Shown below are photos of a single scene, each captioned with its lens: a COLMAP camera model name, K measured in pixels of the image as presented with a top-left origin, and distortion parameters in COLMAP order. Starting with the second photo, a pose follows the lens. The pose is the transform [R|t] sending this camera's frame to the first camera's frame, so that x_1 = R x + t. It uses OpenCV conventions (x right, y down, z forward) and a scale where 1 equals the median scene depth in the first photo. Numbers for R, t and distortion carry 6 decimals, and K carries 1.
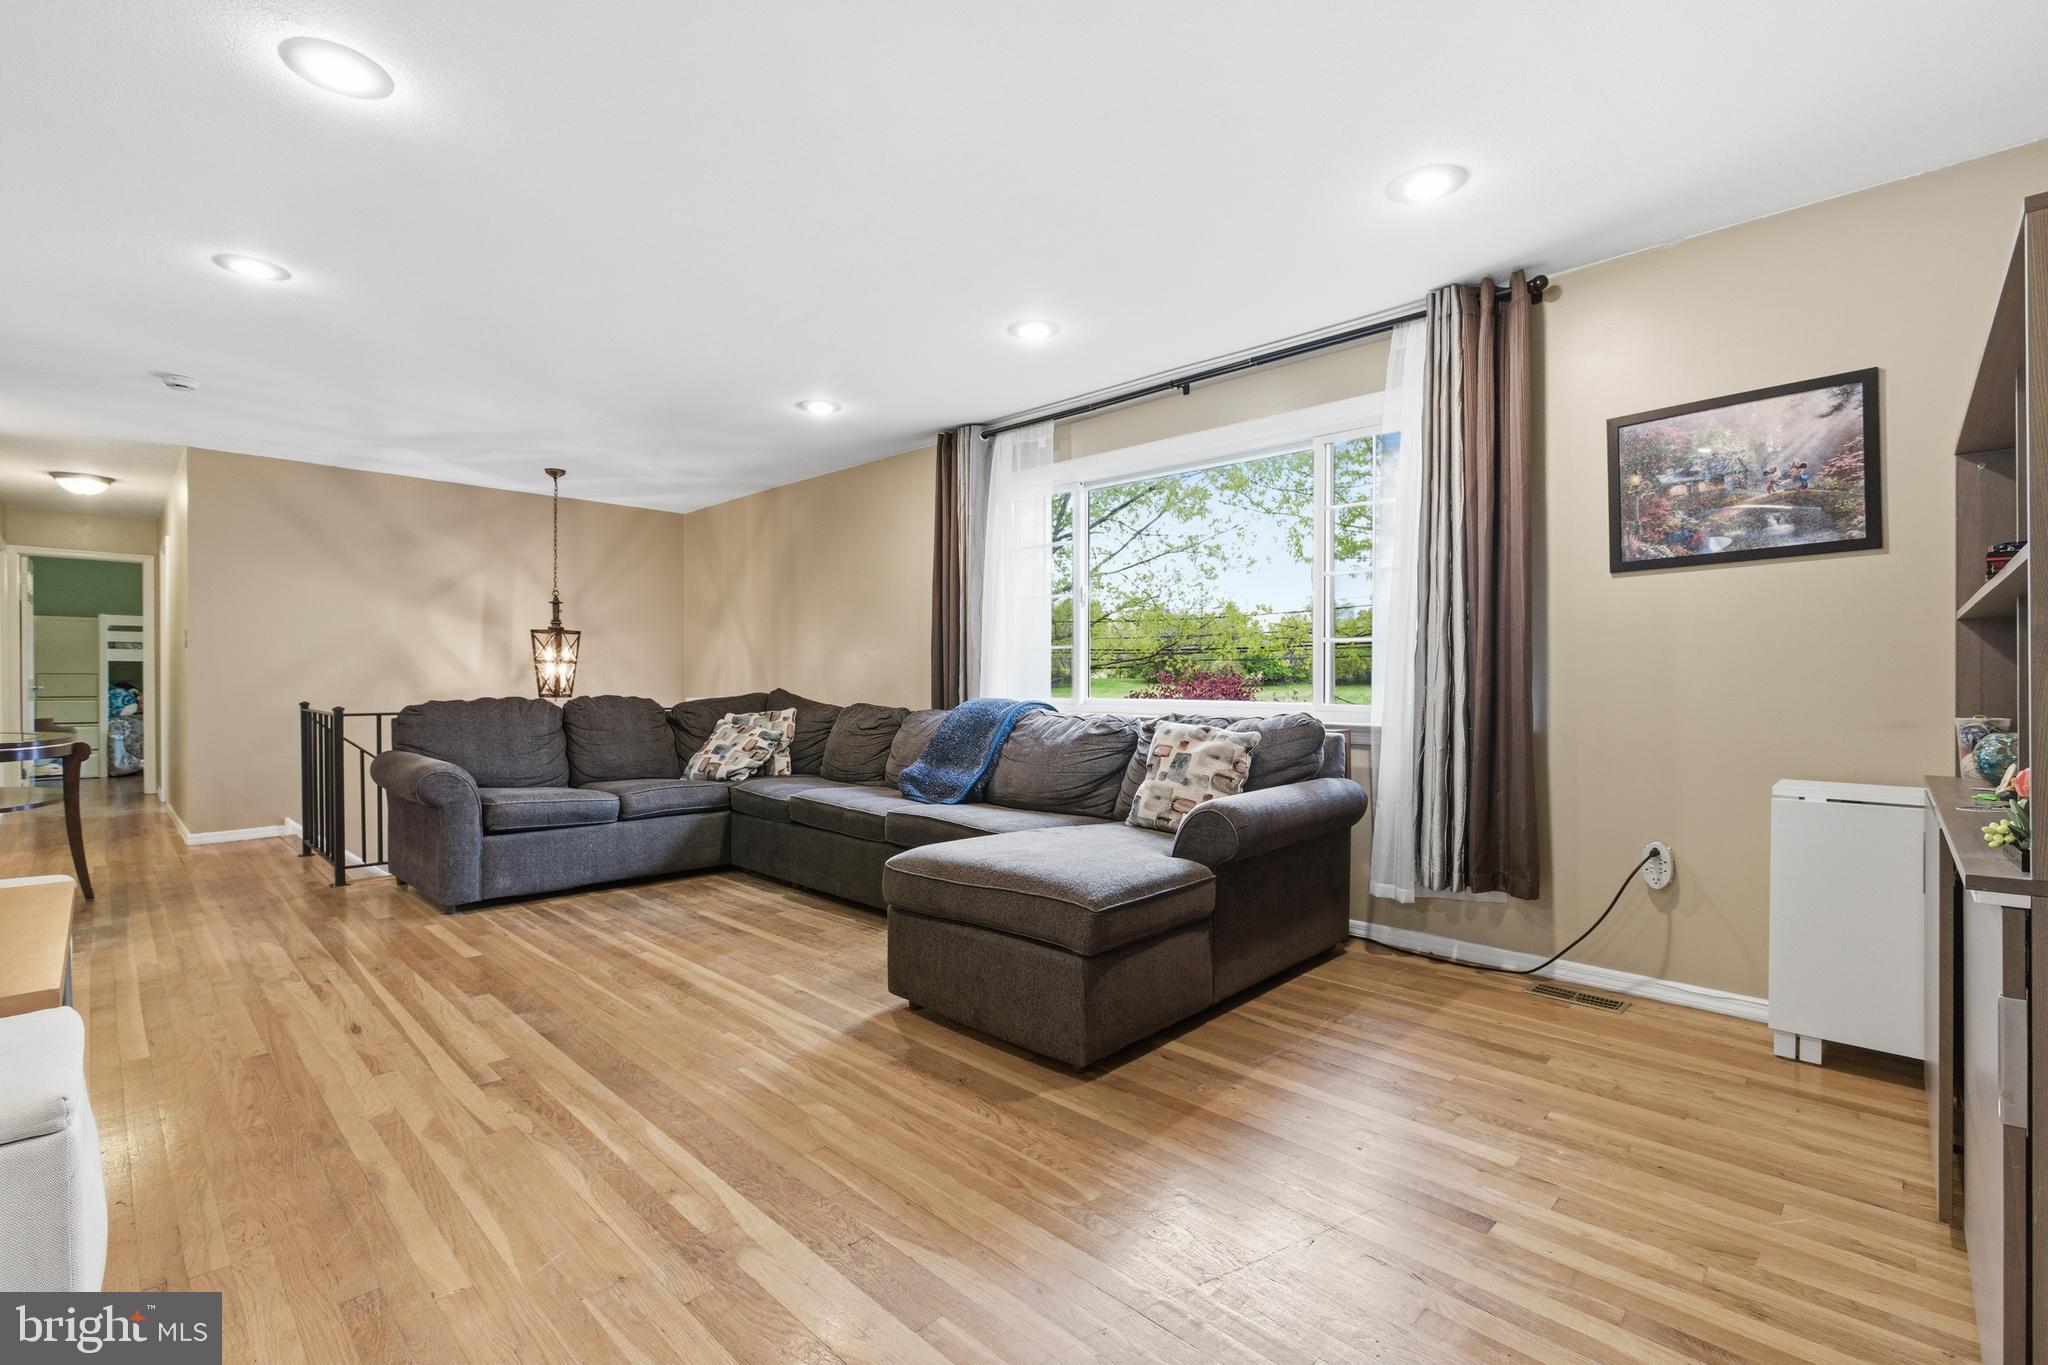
lens RADIAL K [[915.5, 0, 1014.9], [0, 915.5, 675.0], [0, 0, 1]] dist [-0.000207, -0.000104]
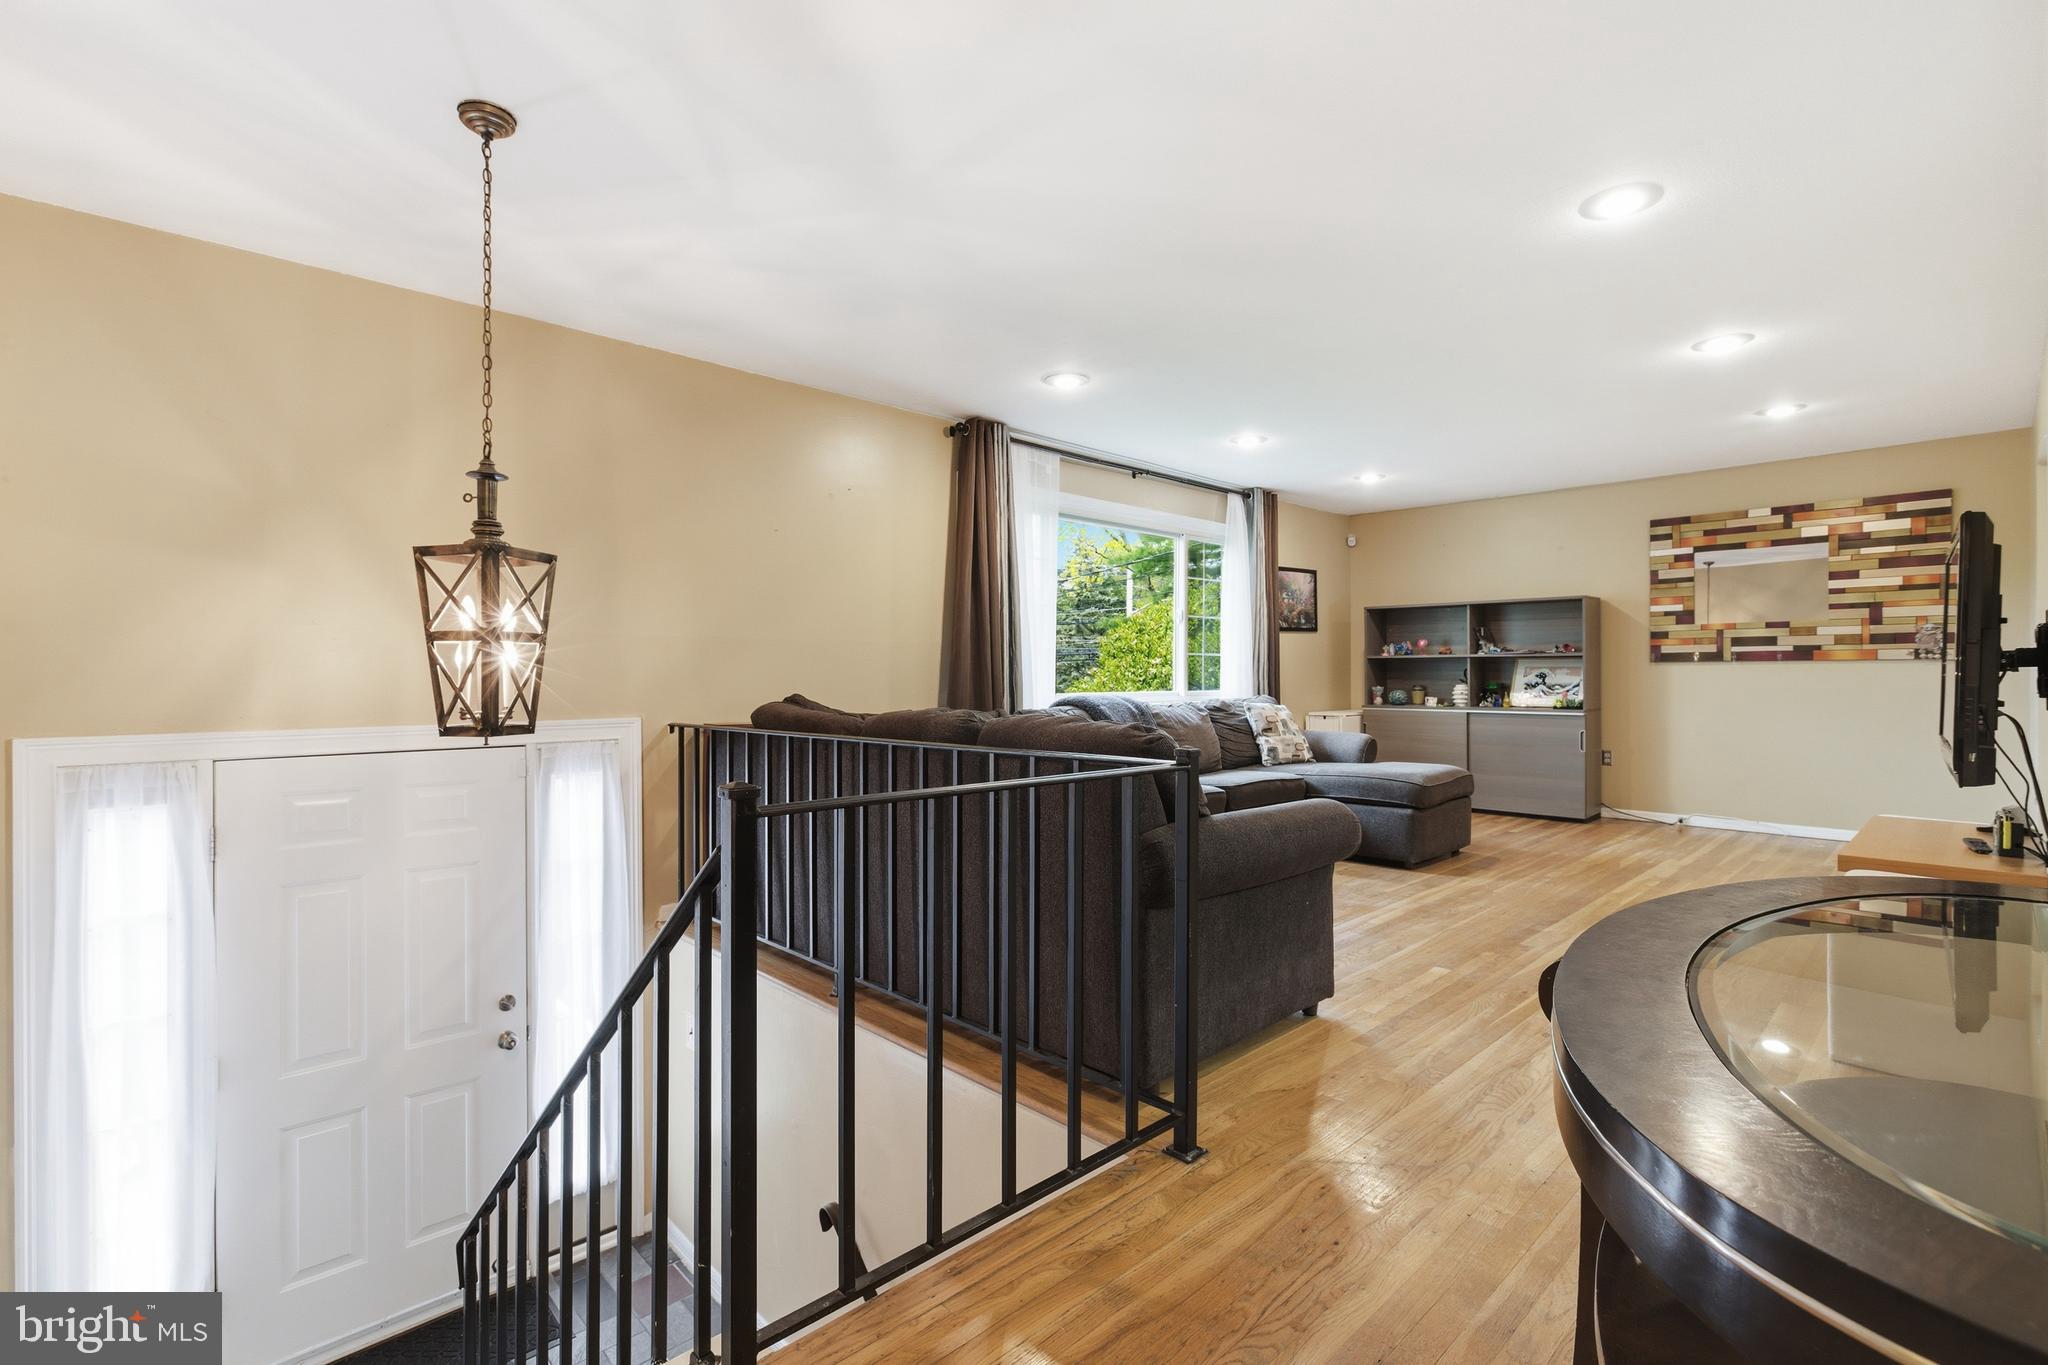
lens RADIAL K [[915.5, 0, 1014.9], [0, 915.5, 675.0], [0, 0, 1]] dist [-0.000207, -0.000104]
pose [[0.040805, 0.001366, 0.999166, -1.121261], [0.002012, 0.999997, -0.001449, 0.002630], [-0.999165, 0.002069, 0.040802, 1.011996]]
